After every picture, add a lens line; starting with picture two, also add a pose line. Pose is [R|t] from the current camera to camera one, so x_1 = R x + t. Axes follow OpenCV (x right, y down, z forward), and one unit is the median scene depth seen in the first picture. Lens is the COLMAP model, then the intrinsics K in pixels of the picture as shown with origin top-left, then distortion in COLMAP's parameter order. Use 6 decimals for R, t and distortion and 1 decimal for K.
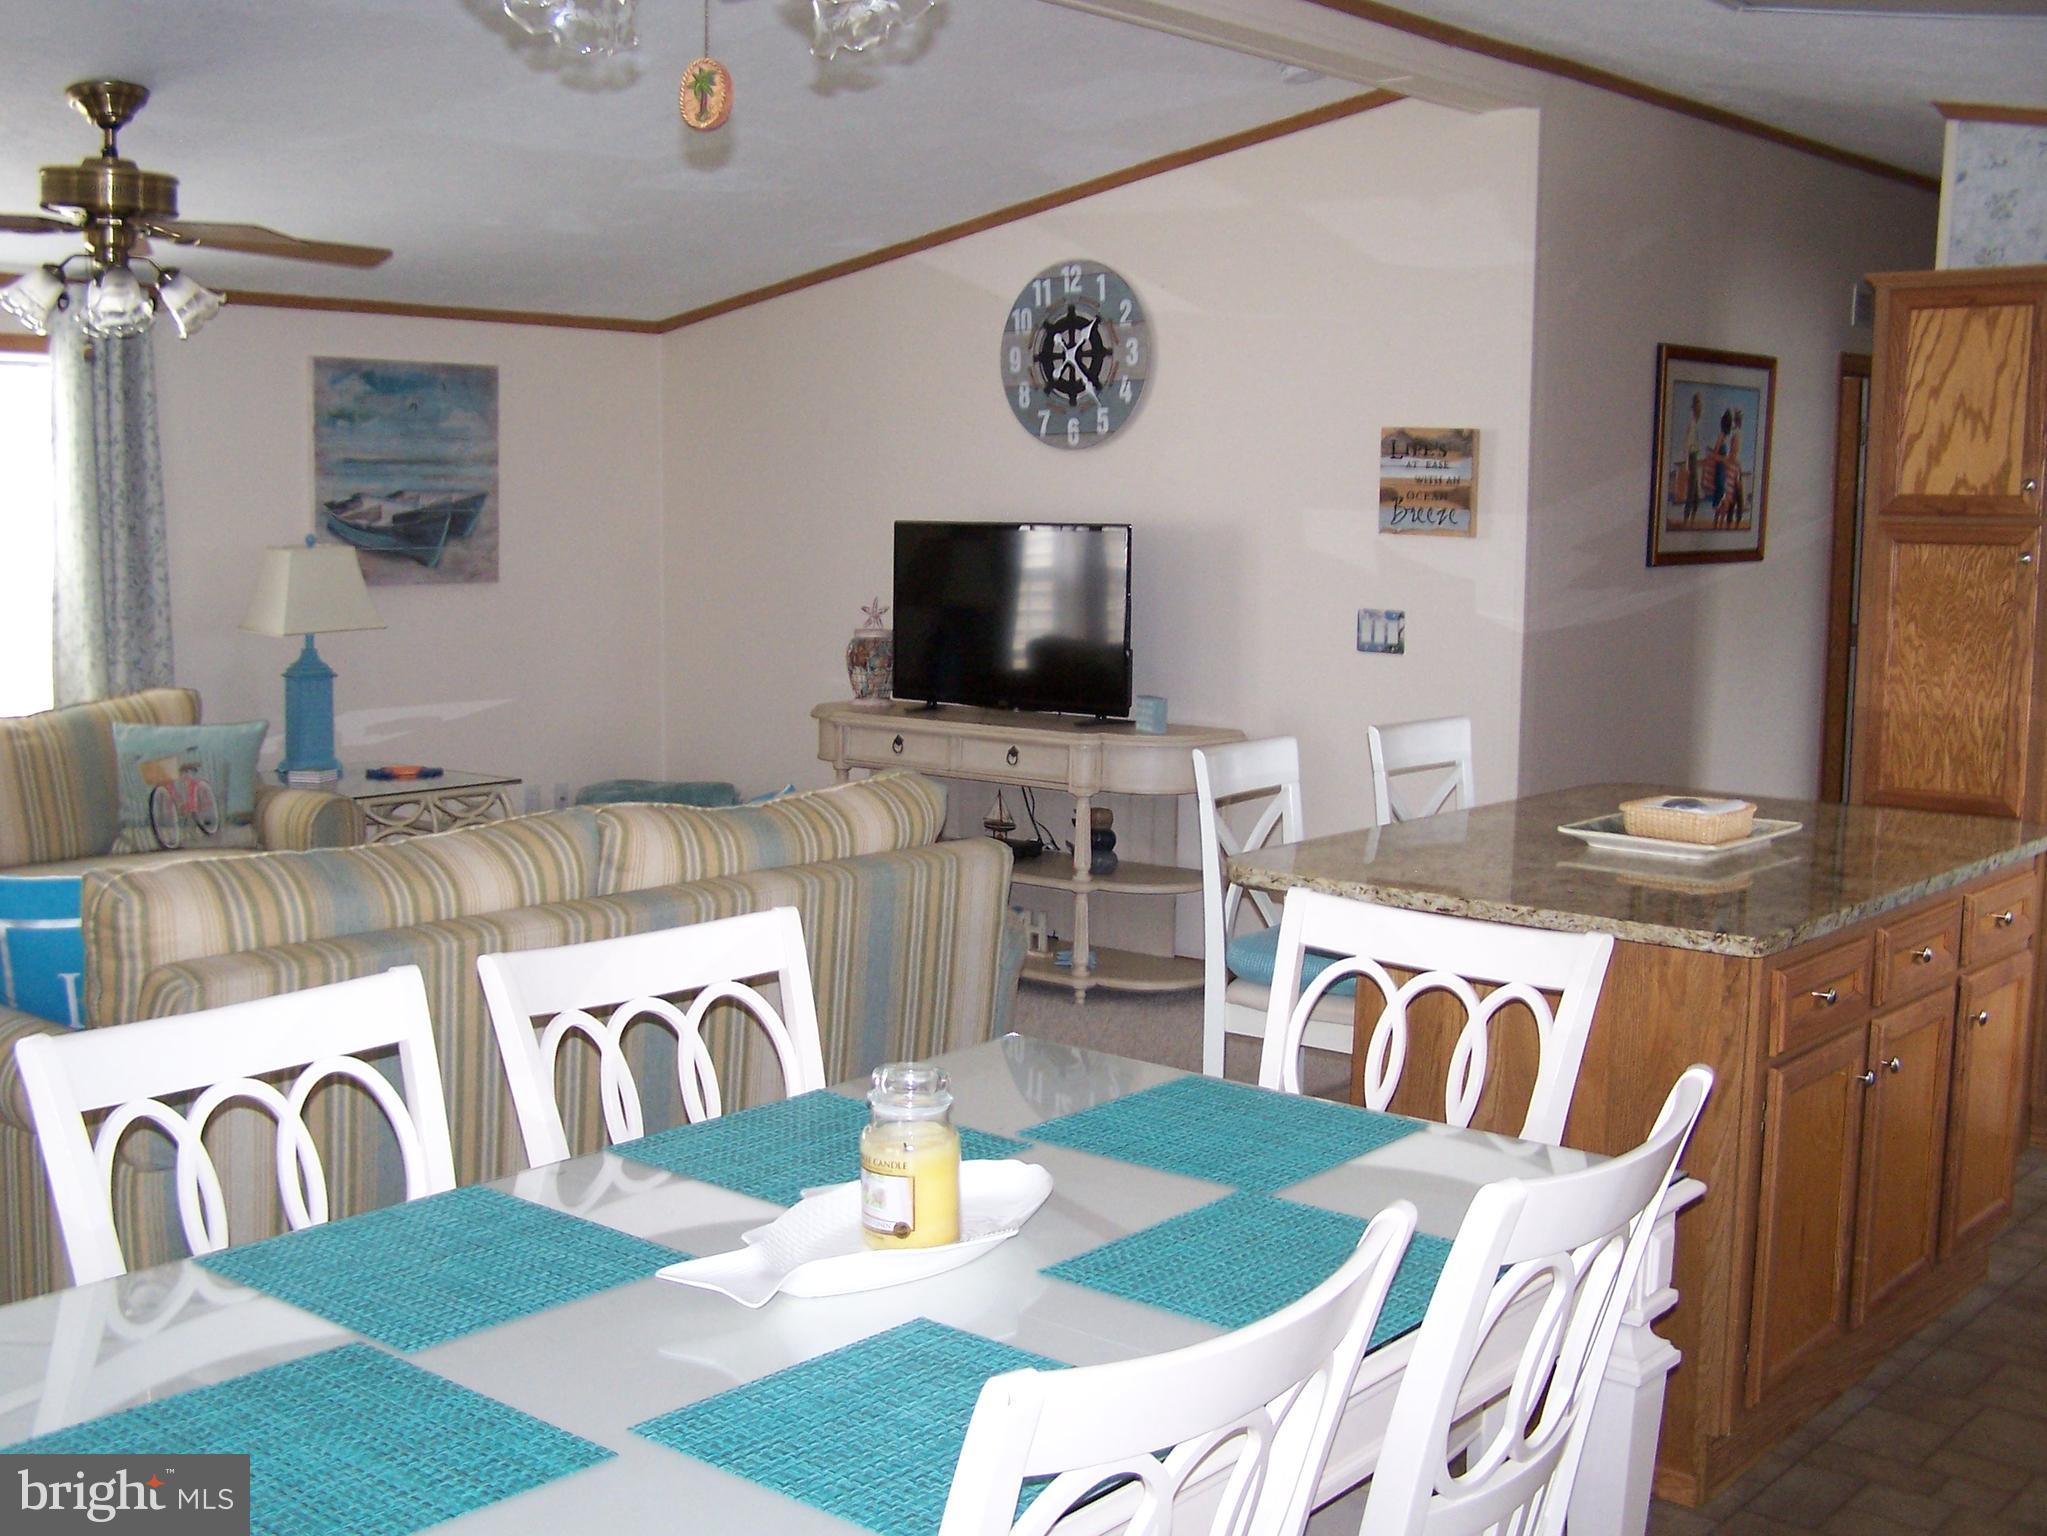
lens RADIAL K [[2329.2, 0, 980.0], [0, 2329.2, 798.4], [0, 0, 1]] dist [-0.201985, 0.359100]
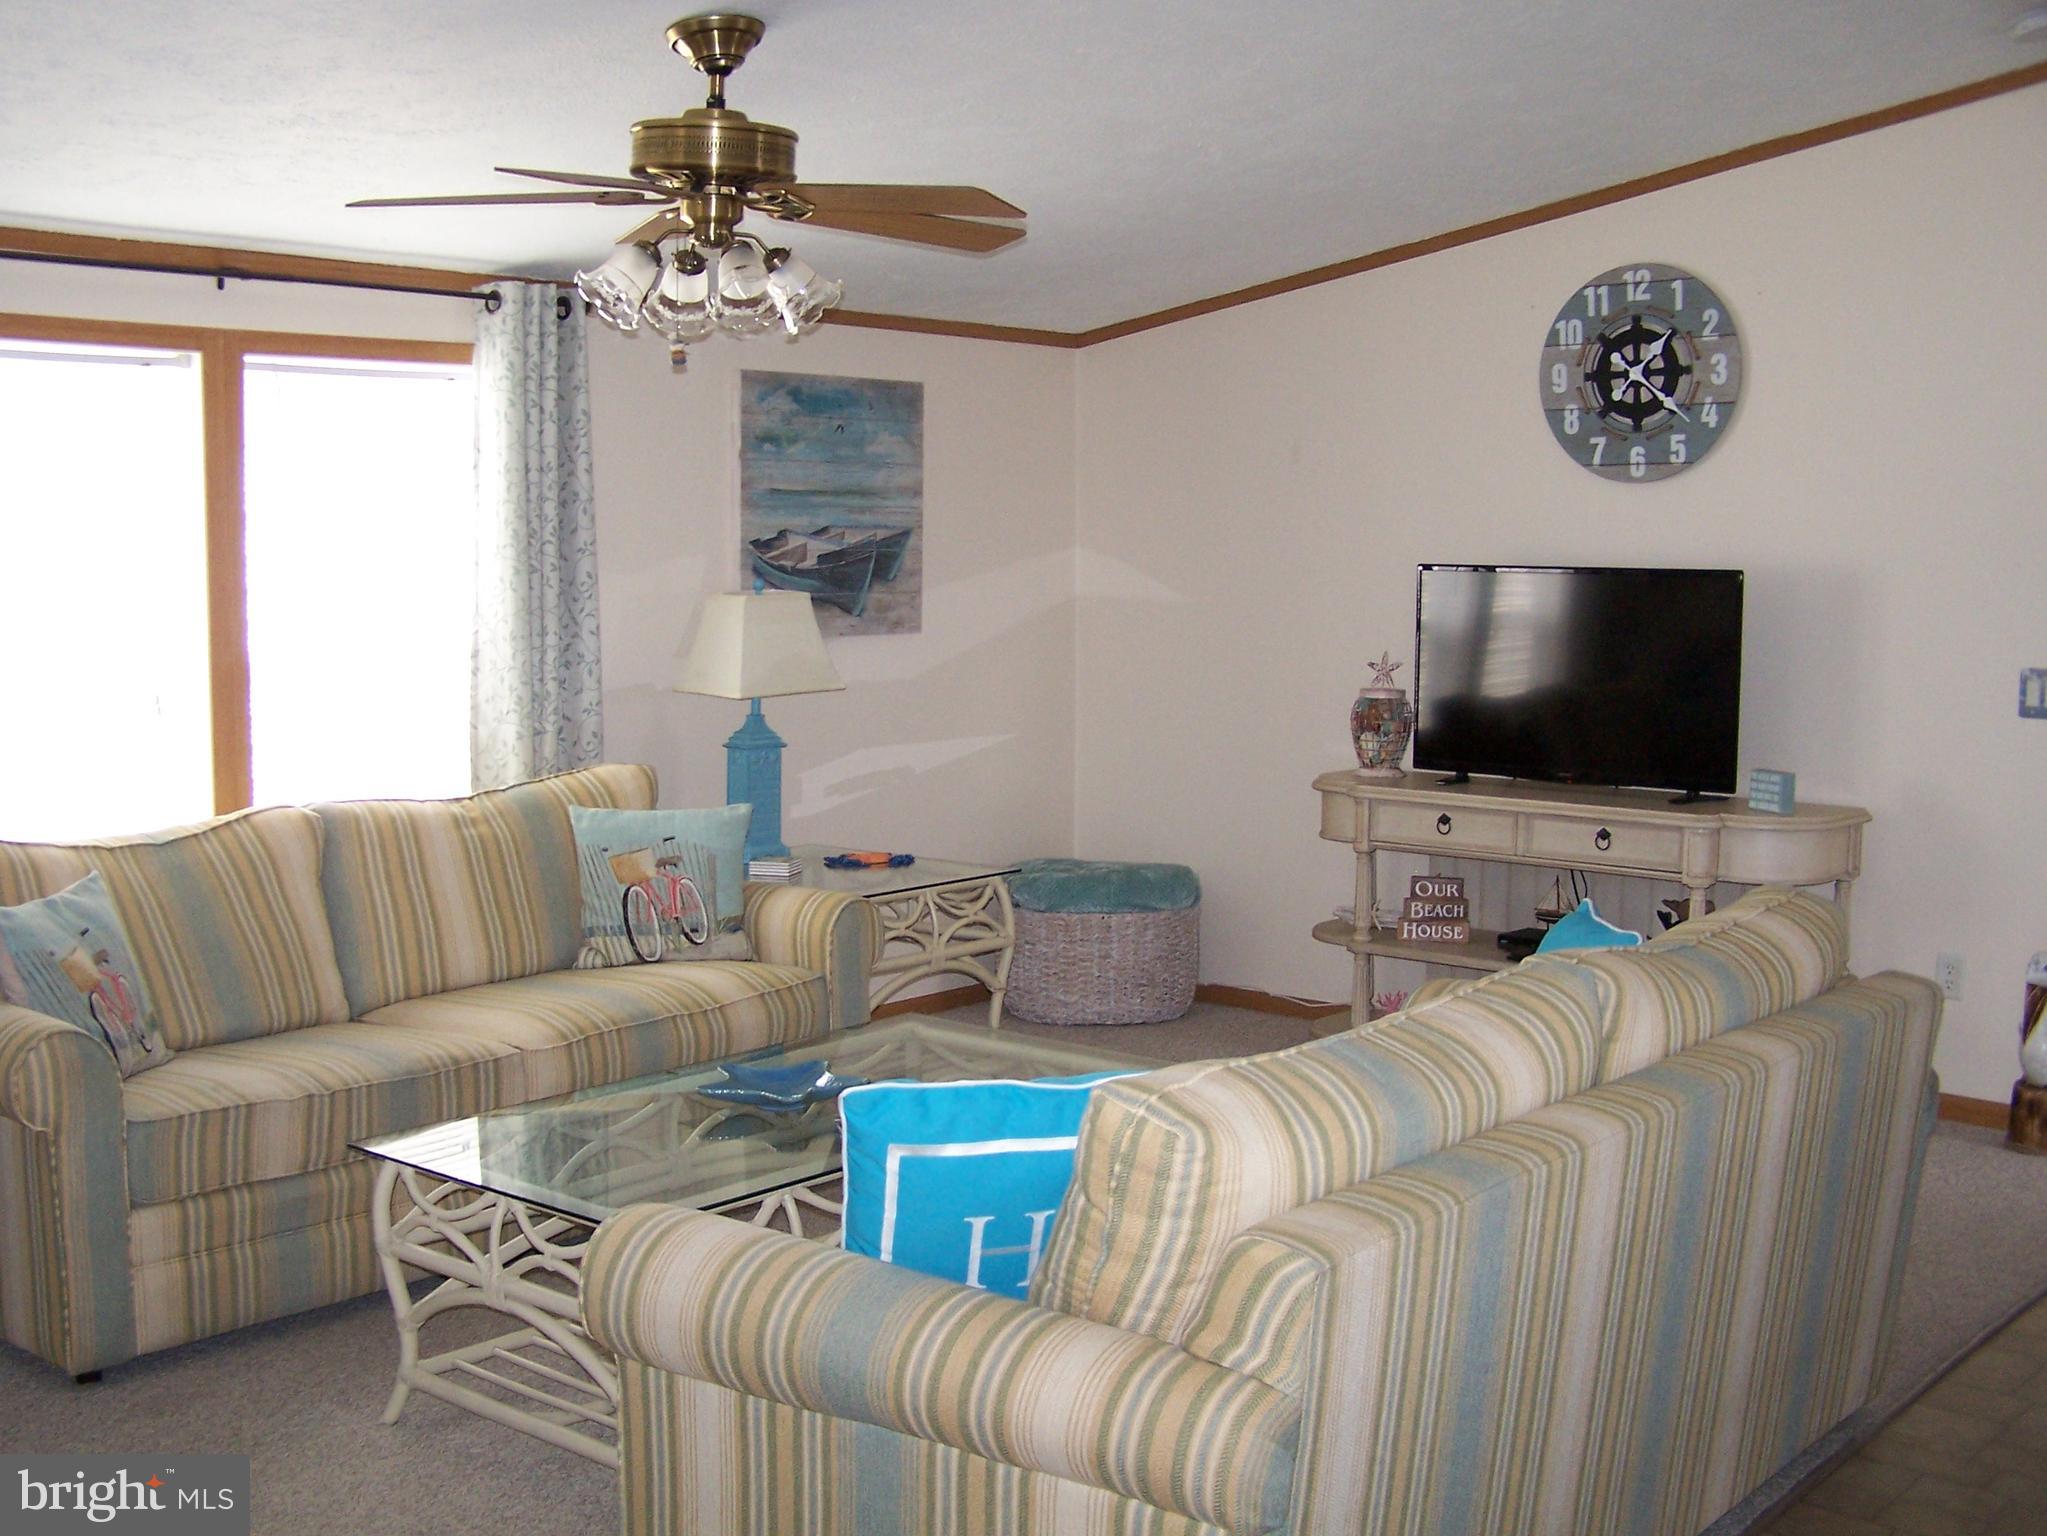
lens RADIAL K [[2329.2, 0, 980.0], [0, 2329.2, 798.4], [0, 0, 1]] dist [-0.201985, 0.359100]
pose [[0.999969, -0.004427, -0.006488, -0.205937], [0.004343, 0.999906, -0.013019, -0.022613], [0.006545, 0.012990, 0.999894, 0.146660]]
